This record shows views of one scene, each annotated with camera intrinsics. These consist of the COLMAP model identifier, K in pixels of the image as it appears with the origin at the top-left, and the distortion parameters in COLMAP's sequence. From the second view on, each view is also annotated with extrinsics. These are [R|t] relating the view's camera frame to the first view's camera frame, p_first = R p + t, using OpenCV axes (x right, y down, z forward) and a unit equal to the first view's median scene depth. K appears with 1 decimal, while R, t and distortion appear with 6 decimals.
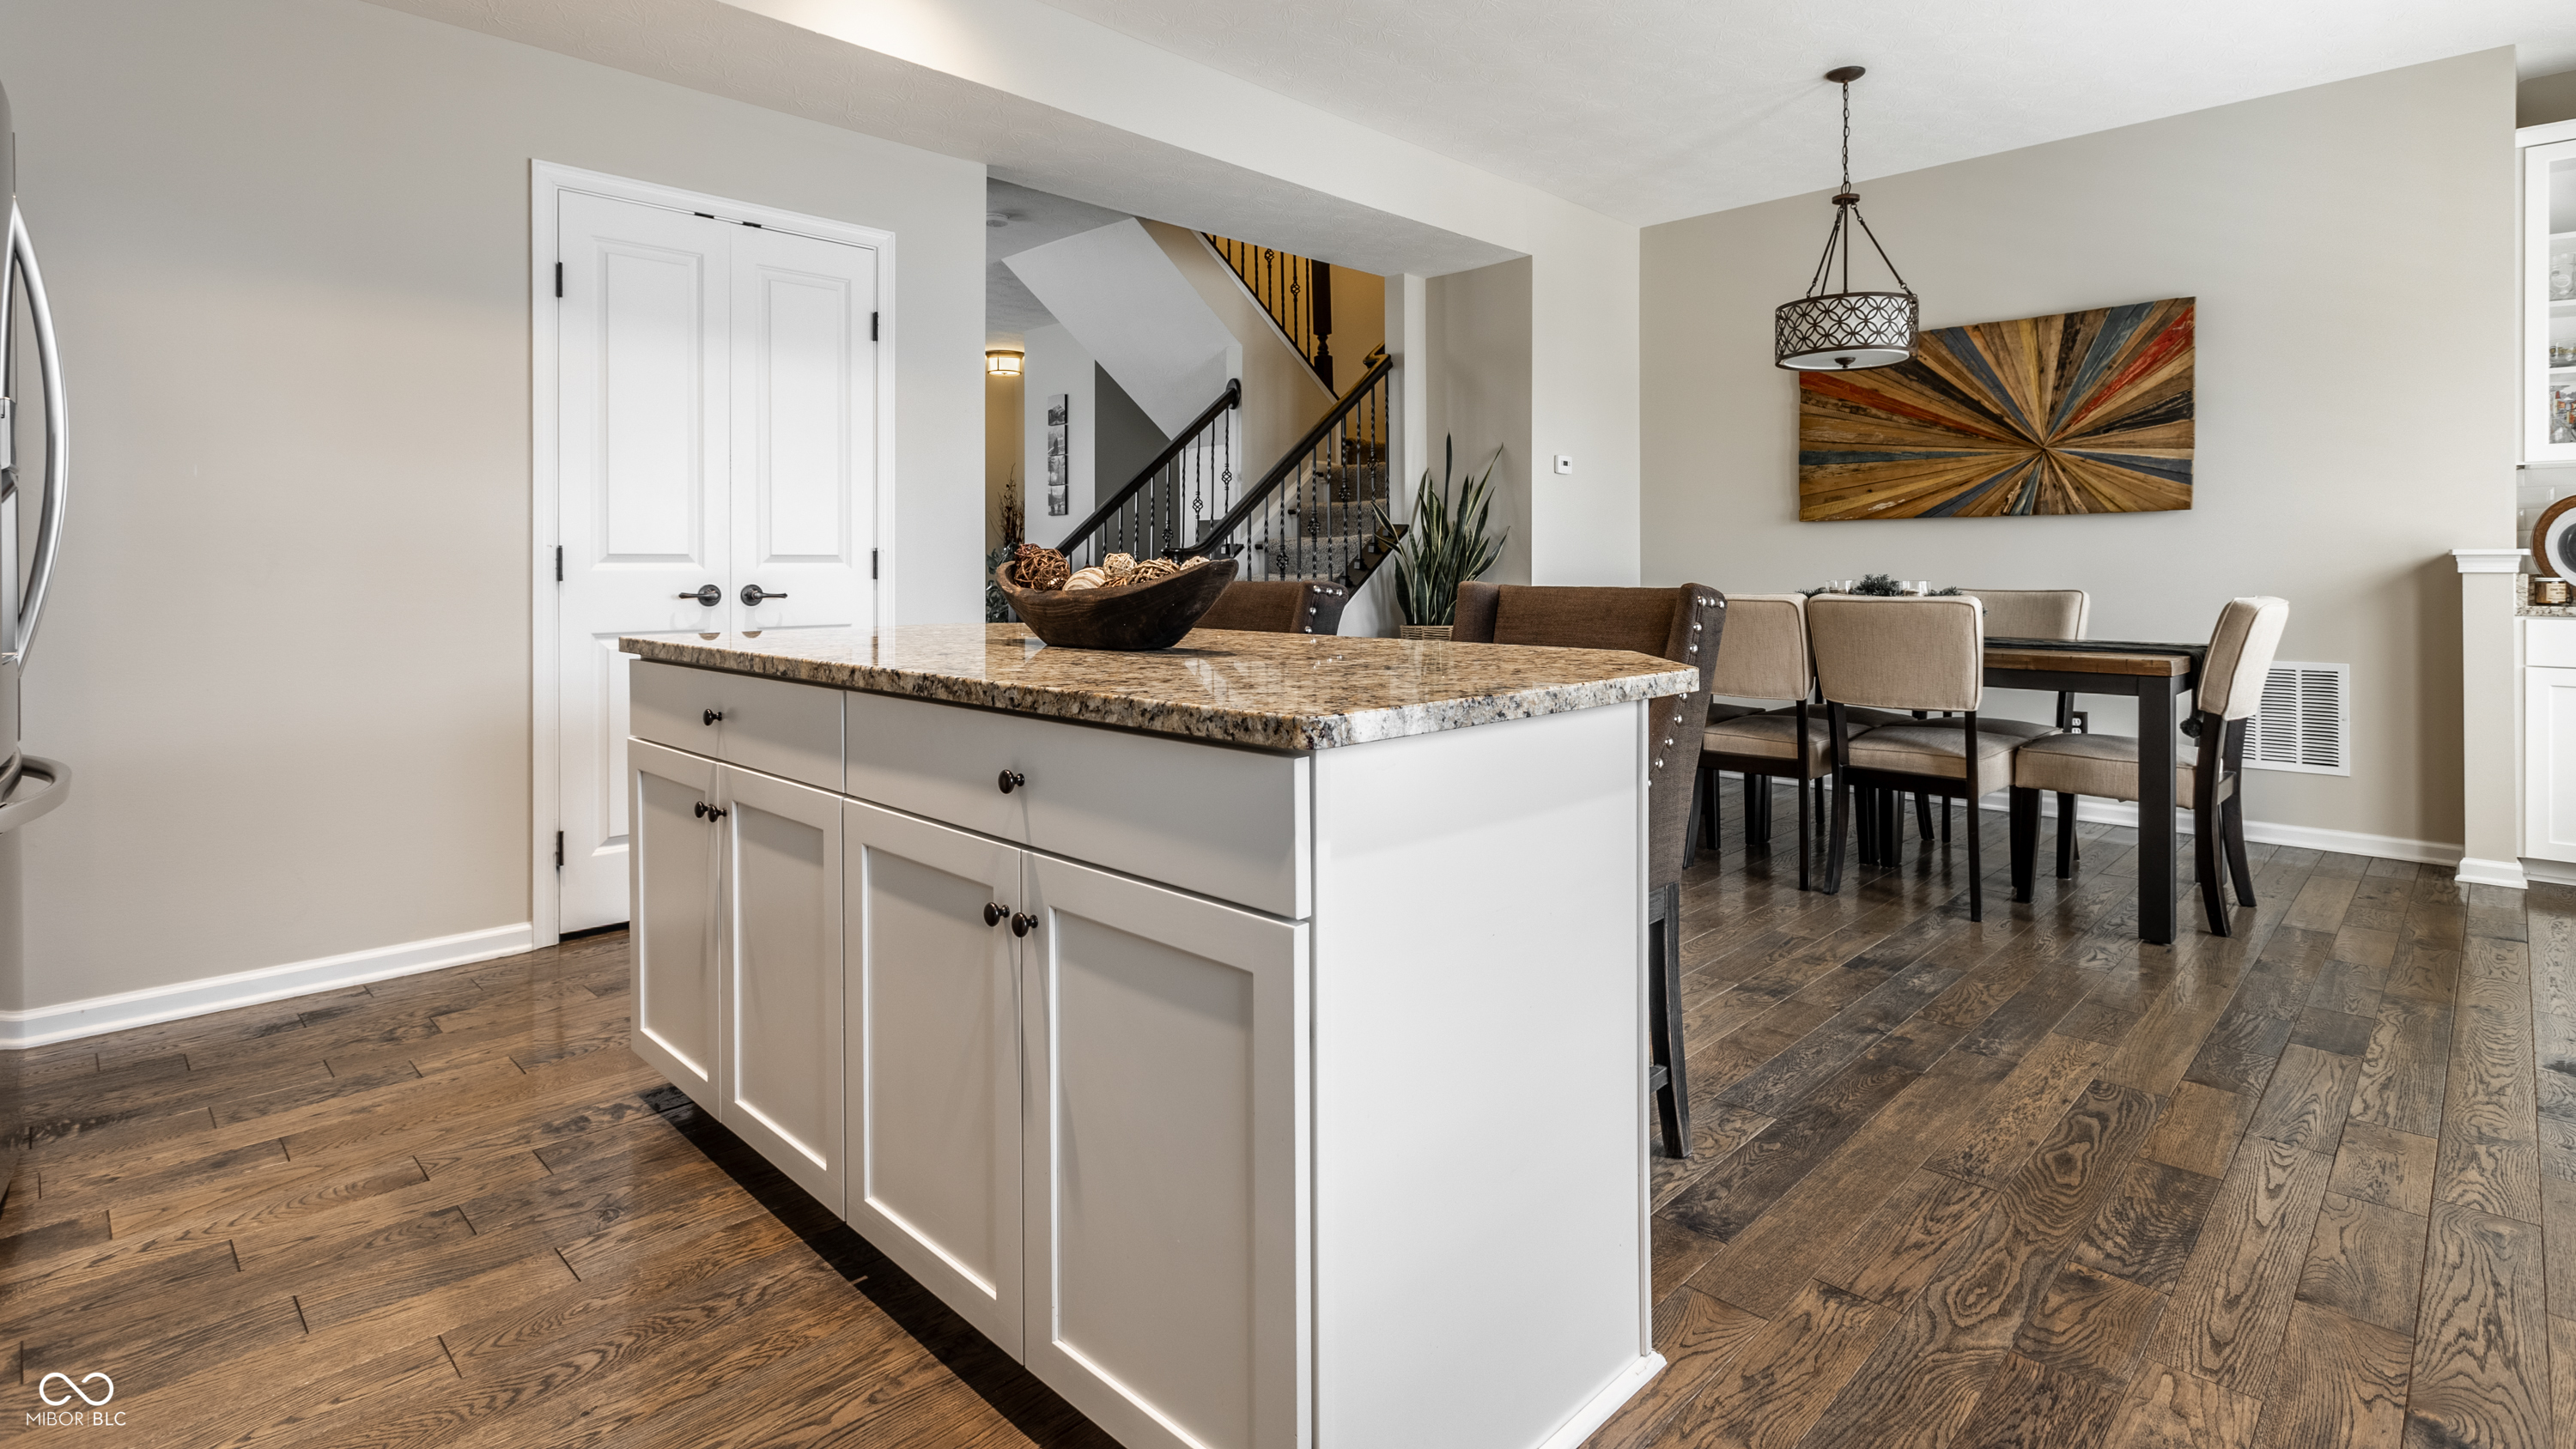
lens RADIAL K [[1262.3, 0, 1348.1], [0, 1262.3, 567.4], [0, 0, 1]] dist [-0.005894, 0.004908]
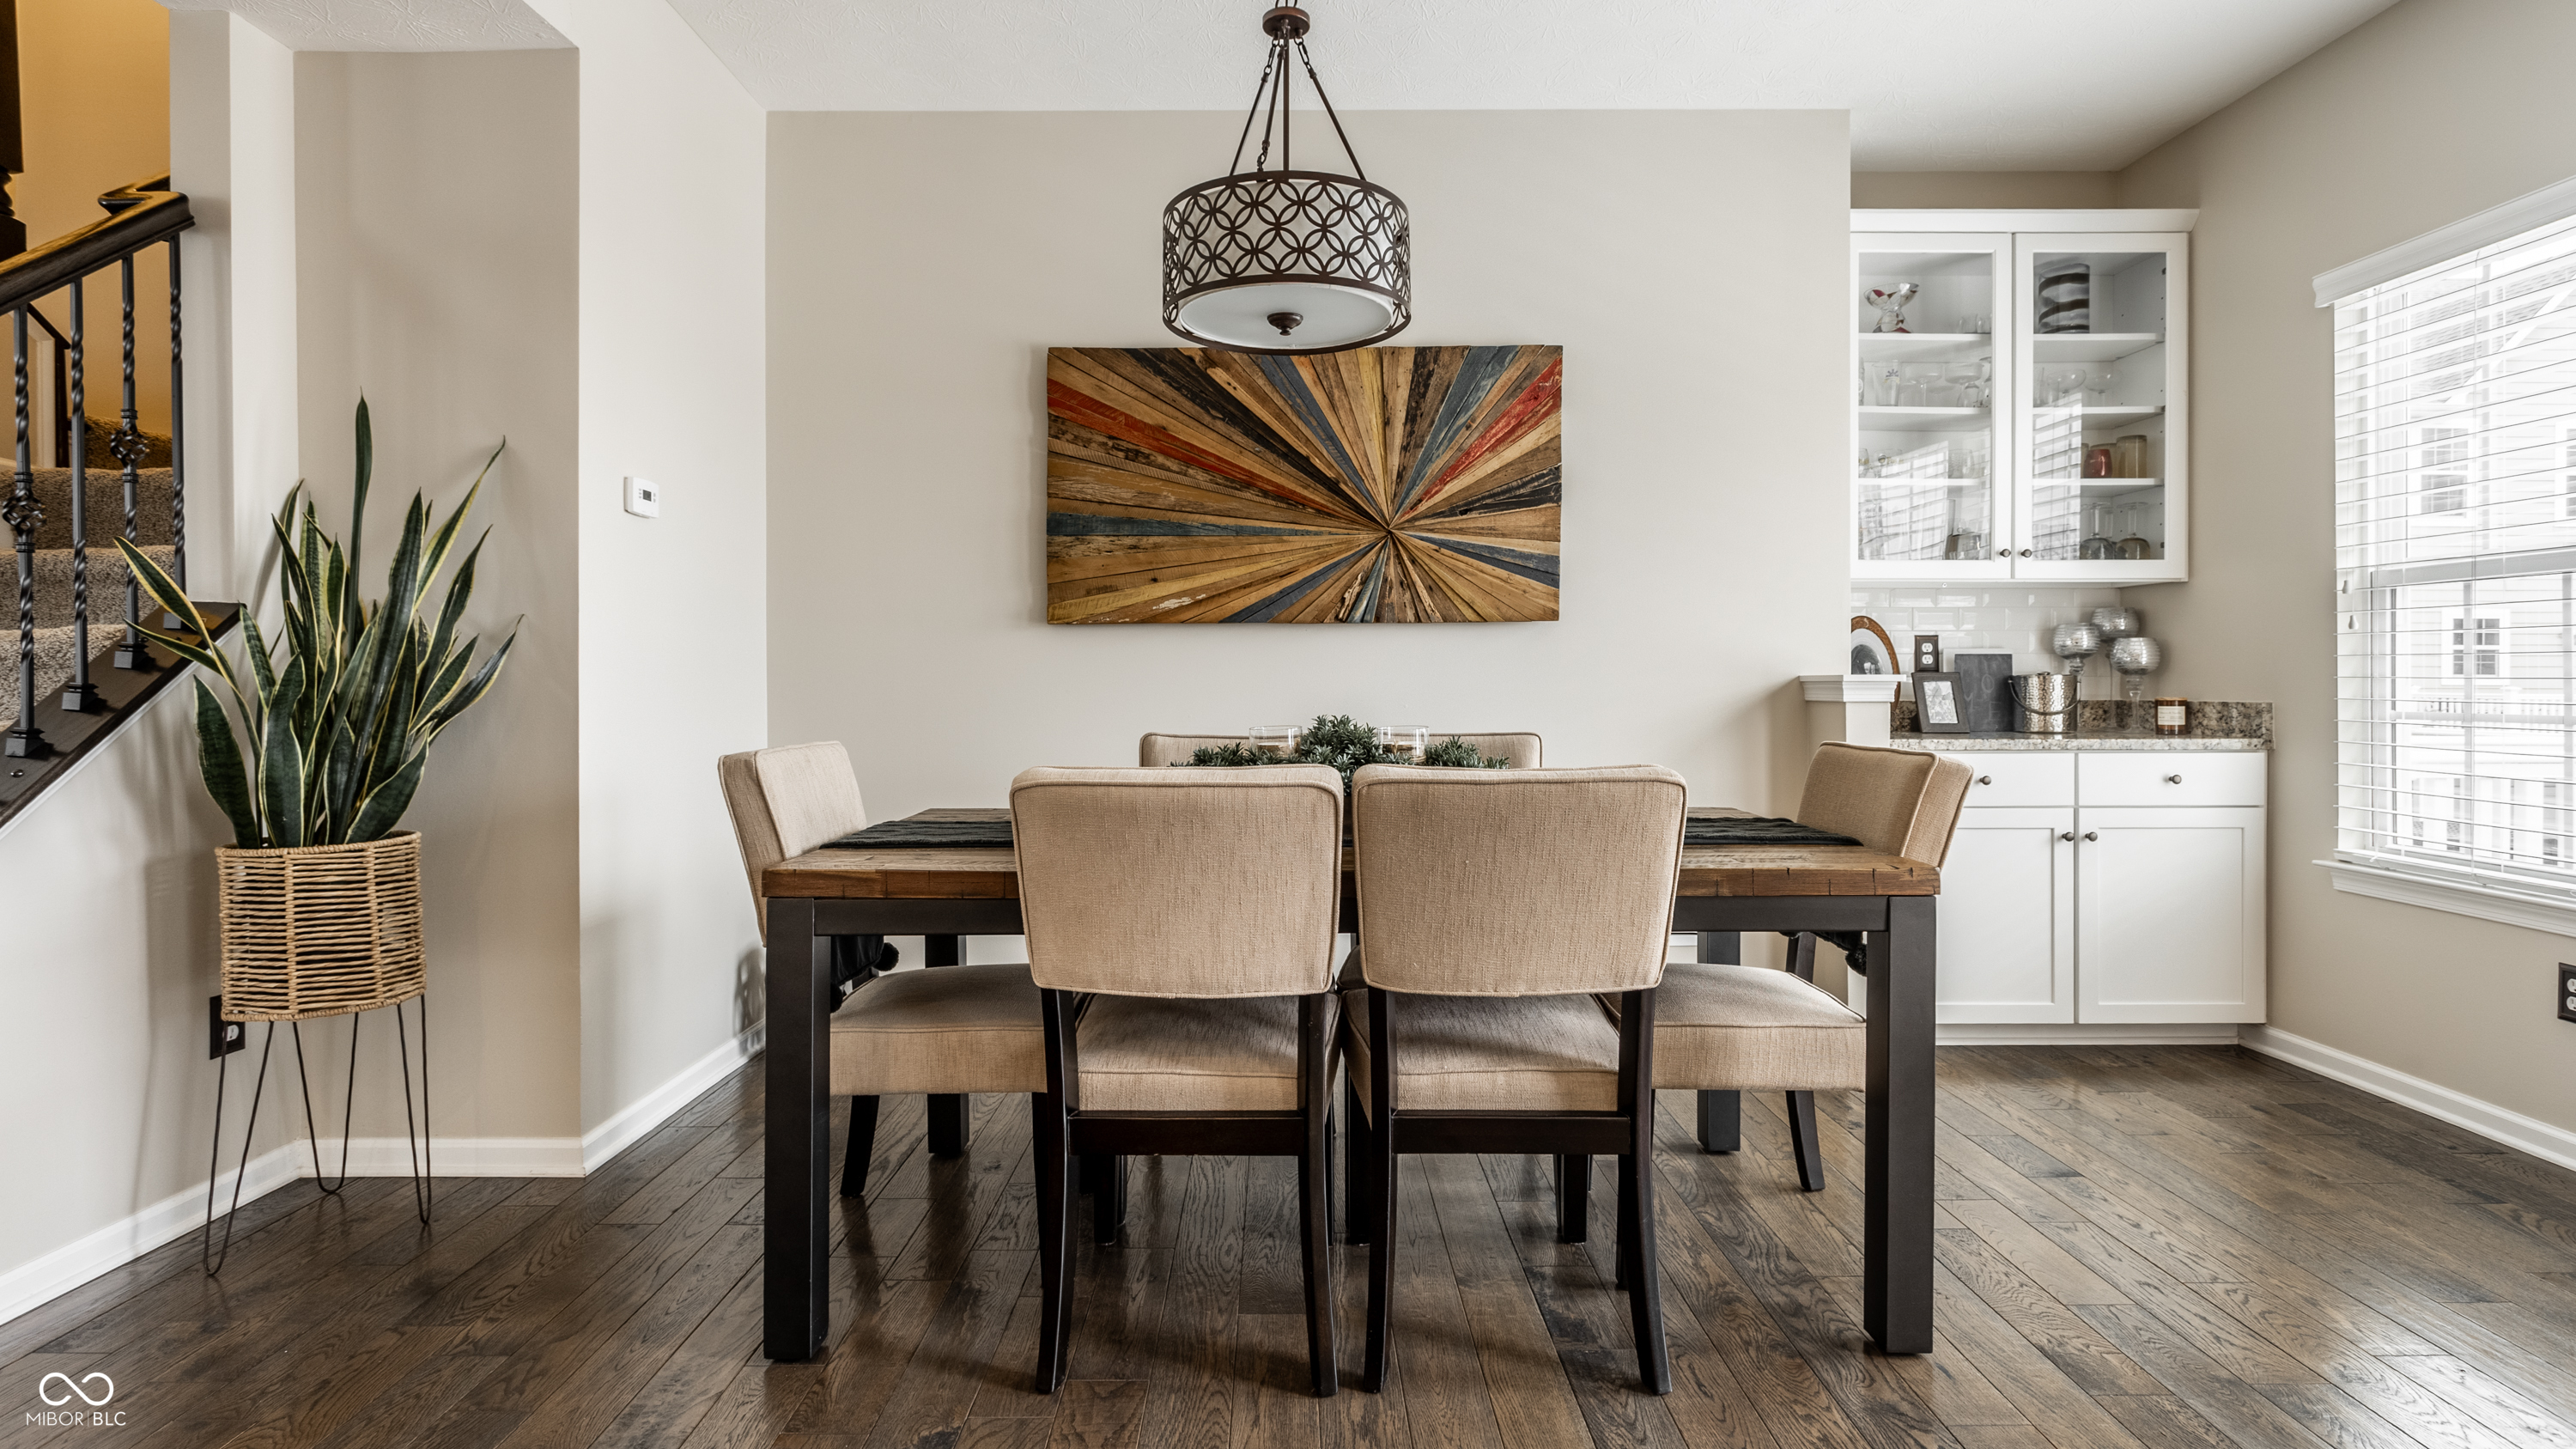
lens RADIAL K [[1262.7, 0, 1293.1], [0, 1262.7, 678.2], [0, 0, 1]] dist [-0.005894, 0.004908]
pose [[0.740651, 0.001570, 0.671888, 0.027635], [0.002069, 0.999987, -0.004618, -0.007030], [-0.671886, 0.004811, 0.740639, 0.503647]]
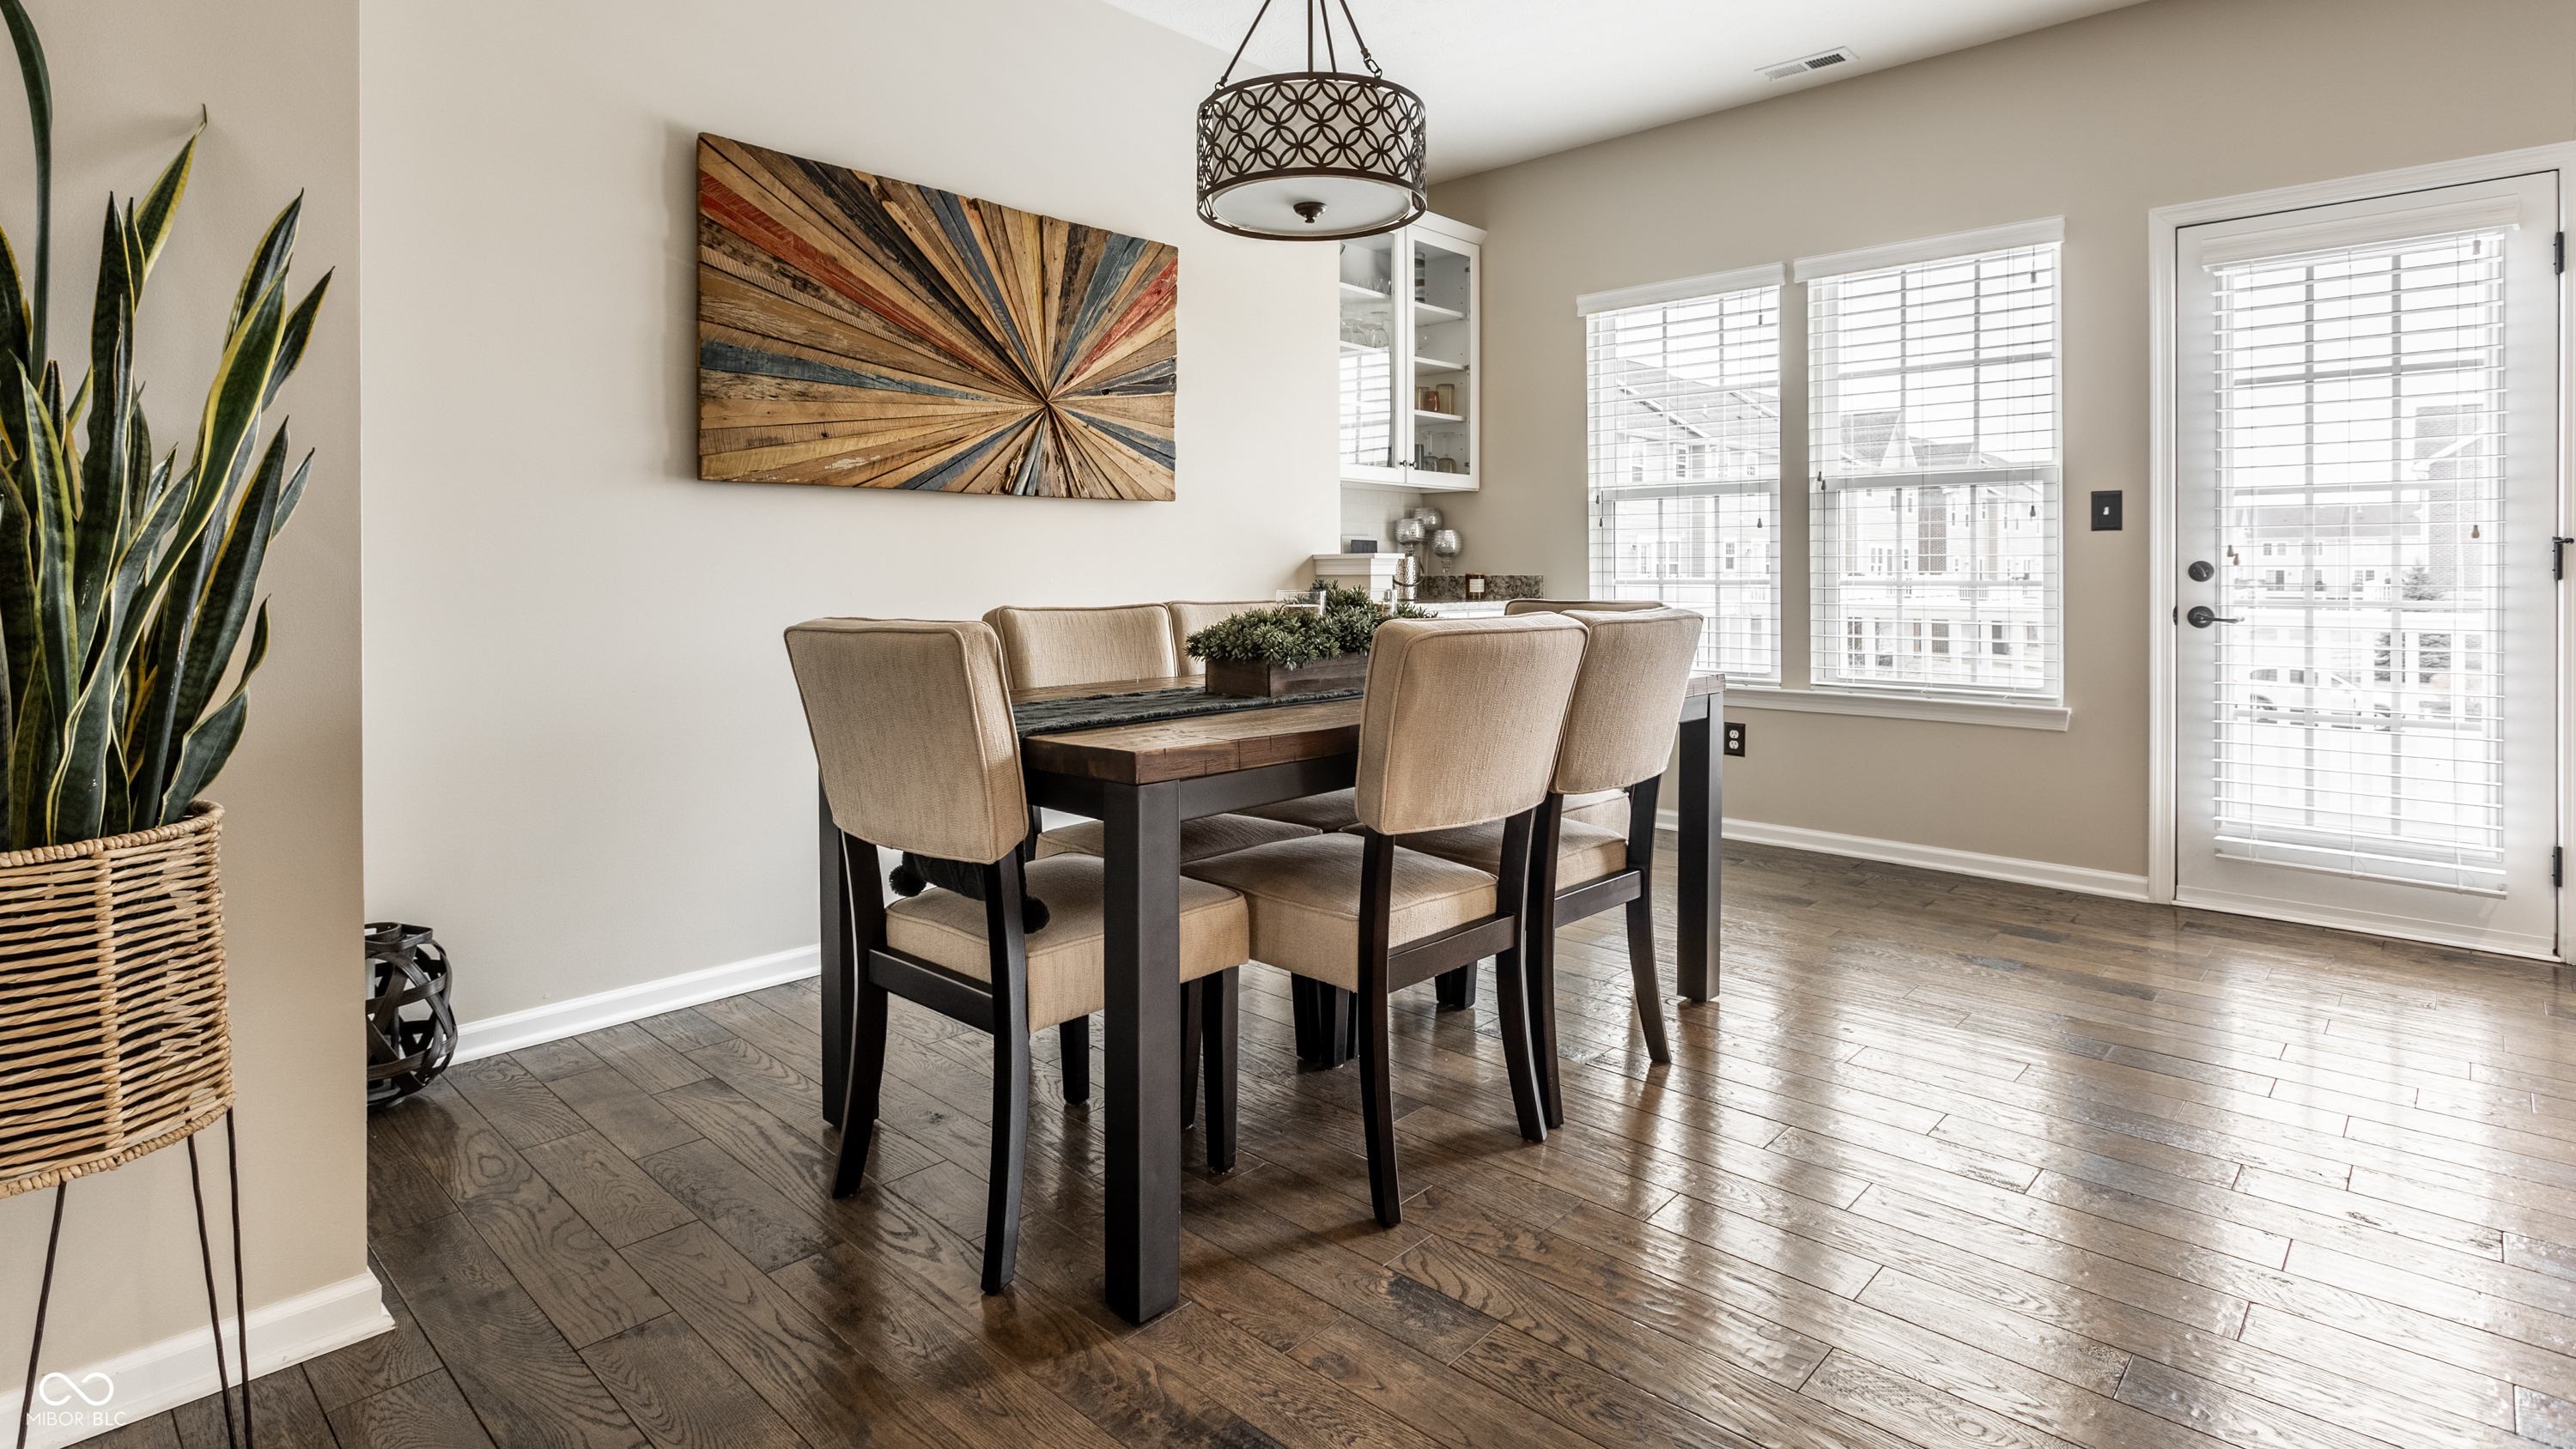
lens RADIAL K [[1262.3, 0, 1312.2], [0, 1262.3, 584.9], [0, 0, 1]] dist [-0.005894, 0.004908]
pose [[0.027575, -0.011054, 0.999559, -0.155658], [0.002107, 0.999937, 0.011000, 0.000487], [-0.999618, 0.001803, 0.027597, 0.830483]]
